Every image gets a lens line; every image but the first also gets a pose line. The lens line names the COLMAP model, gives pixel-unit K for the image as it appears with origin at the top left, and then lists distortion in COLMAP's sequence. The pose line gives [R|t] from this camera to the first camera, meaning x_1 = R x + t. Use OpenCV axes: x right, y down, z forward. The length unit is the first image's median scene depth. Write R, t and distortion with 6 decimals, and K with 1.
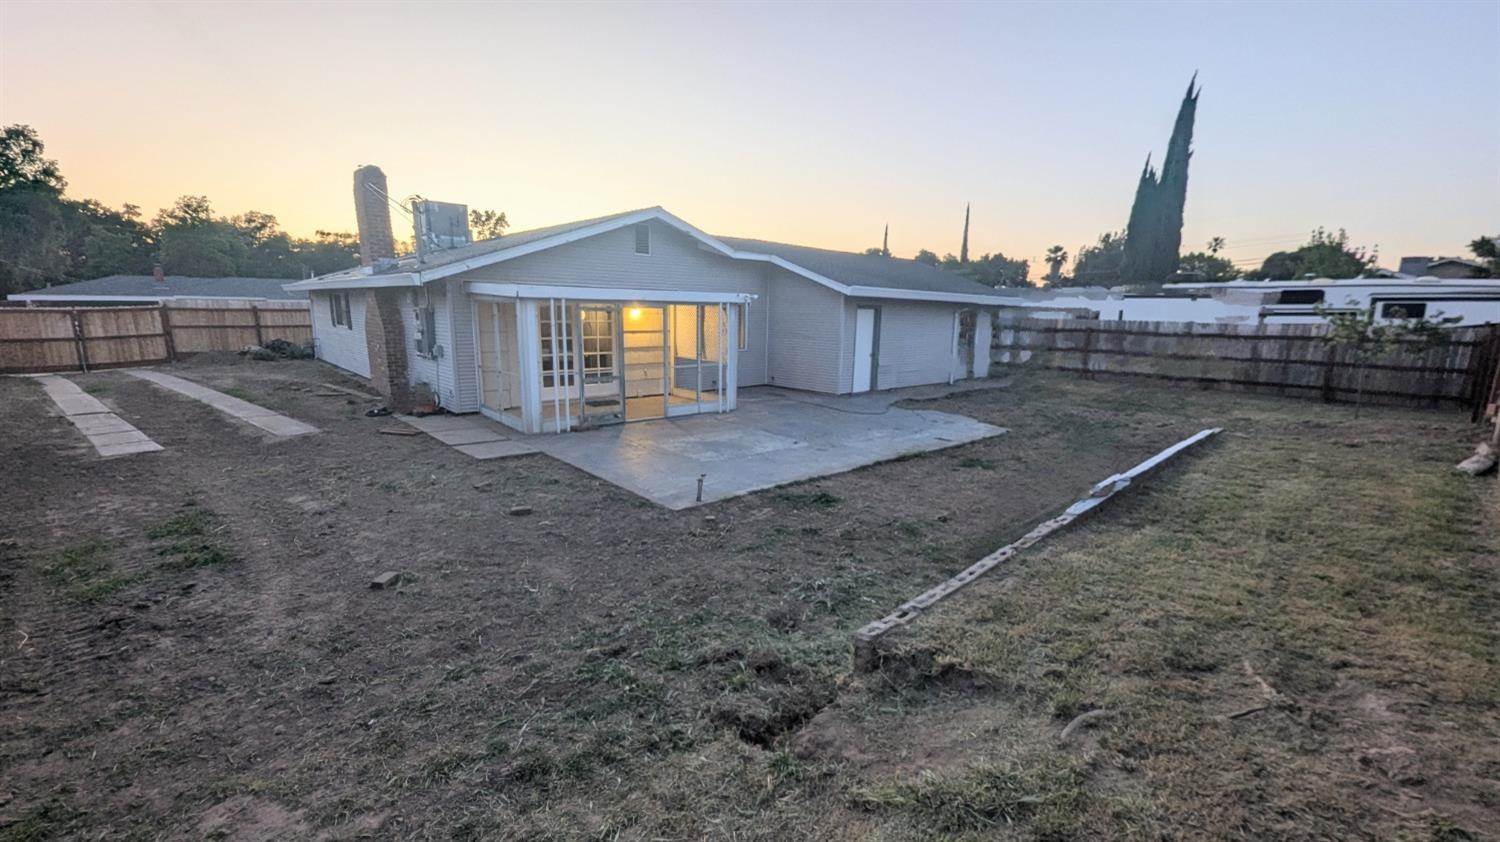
lens RADIAL K [[619.7, 0, 754.2], [0, 619.7, 421.7], [0, 0, 1]] dist [-0.000821, 0.000967]
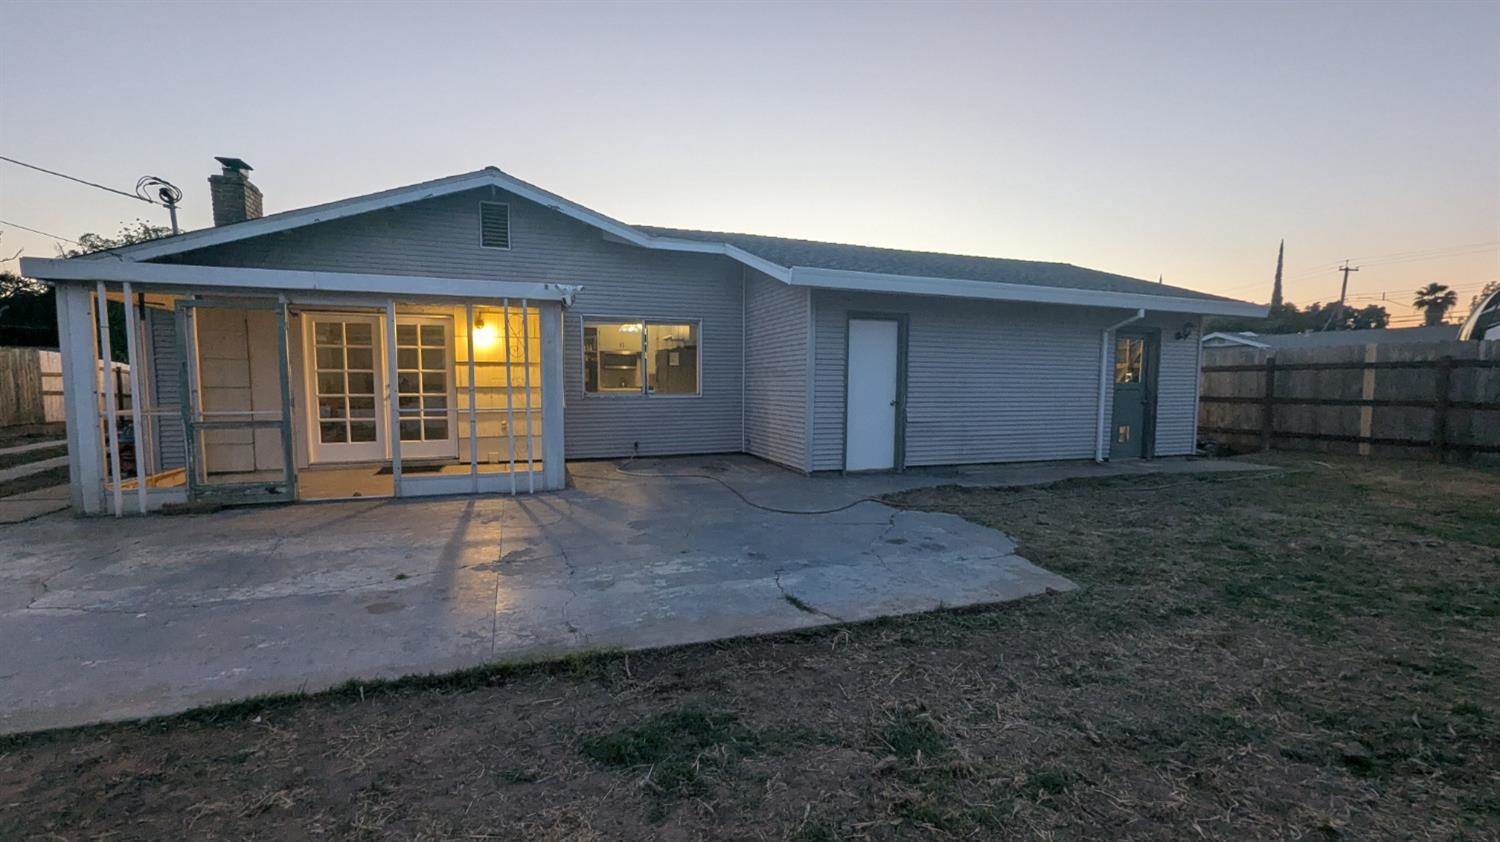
lens RADIAL K [[619.7, 0, 745.8], [0, 619.7, 427.6], [0, 0, 1]] dist [-0.000821, 0.000967]
pose [[0.922390, 0.013606, -0.386020, 0.290471], [-0.054608, 0.993935, -0.095452, -0.026128], [0.382380, 0.109124, 0.917539, 0.455616]]
